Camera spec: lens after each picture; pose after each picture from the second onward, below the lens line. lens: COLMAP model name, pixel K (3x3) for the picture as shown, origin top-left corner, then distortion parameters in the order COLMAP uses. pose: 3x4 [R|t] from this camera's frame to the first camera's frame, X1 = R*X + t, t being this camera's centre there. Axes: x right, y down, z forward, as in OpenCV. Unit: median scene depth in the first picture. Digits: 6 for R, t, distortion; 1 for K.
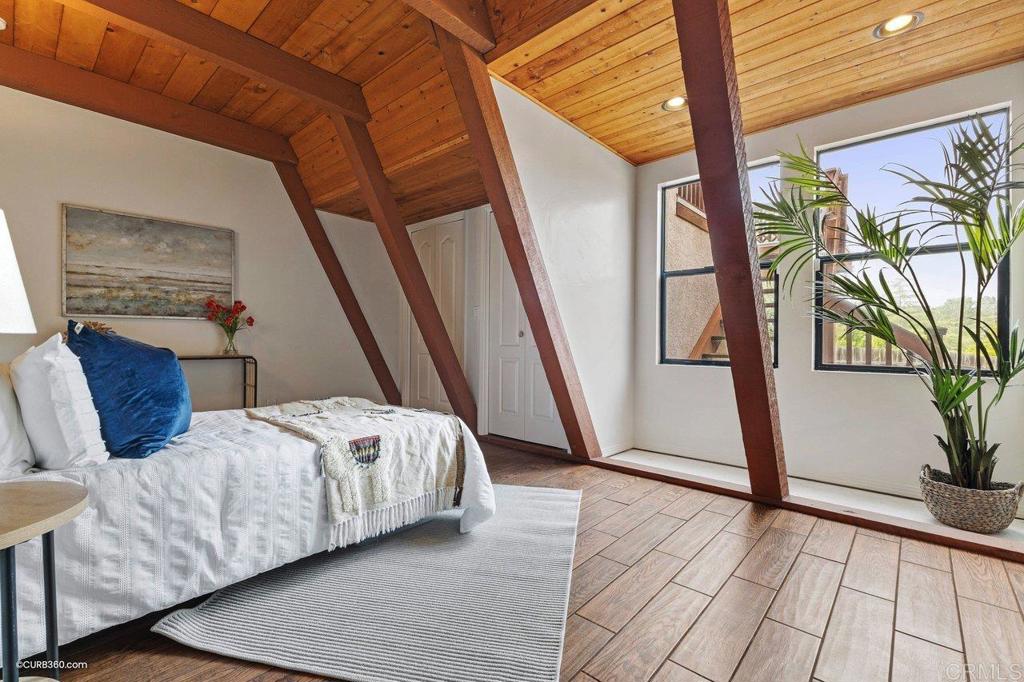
lens RADIAL K [[452.6, 0, 507.6], [0, 452.6, 337.0], [0, 0, 1]] dist [0.014404, -0.000083]
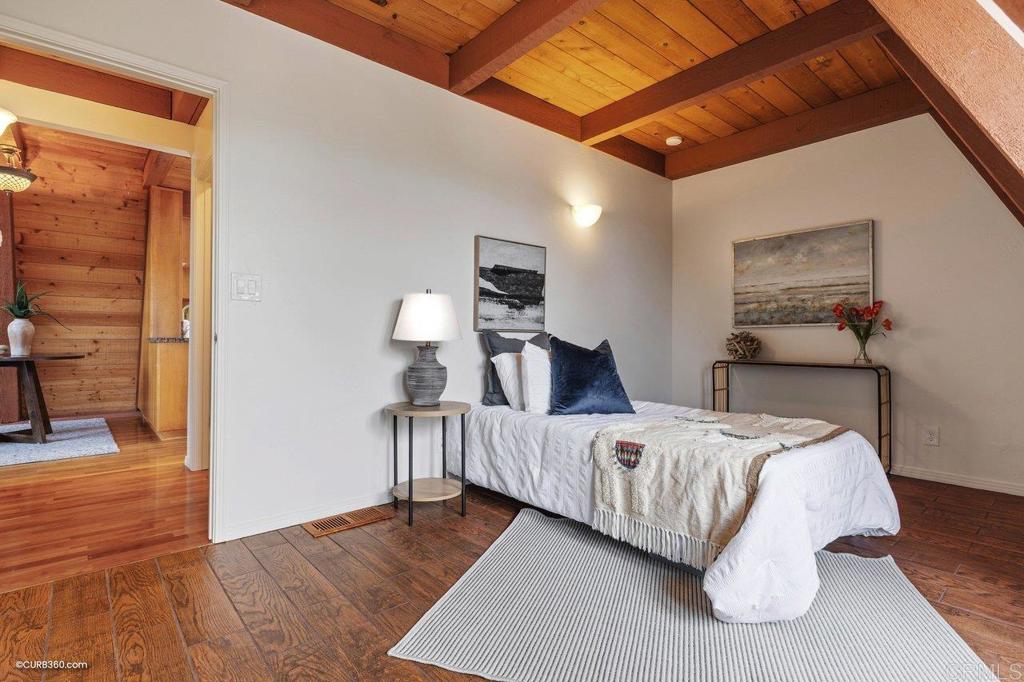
lens RADIAL K [[489.7, 0, 508.3], [0, 489.7, 342.5], [0, 0, 1]] dist [-0.015121, 0.000129]
pose [[-0.126795, -0.006594, -0.991907, 0.468232], [-0.002616, 0.999977, -0.006313, 0.006174], [0.991925, 0.001795, -0.126809, 0.517471]]
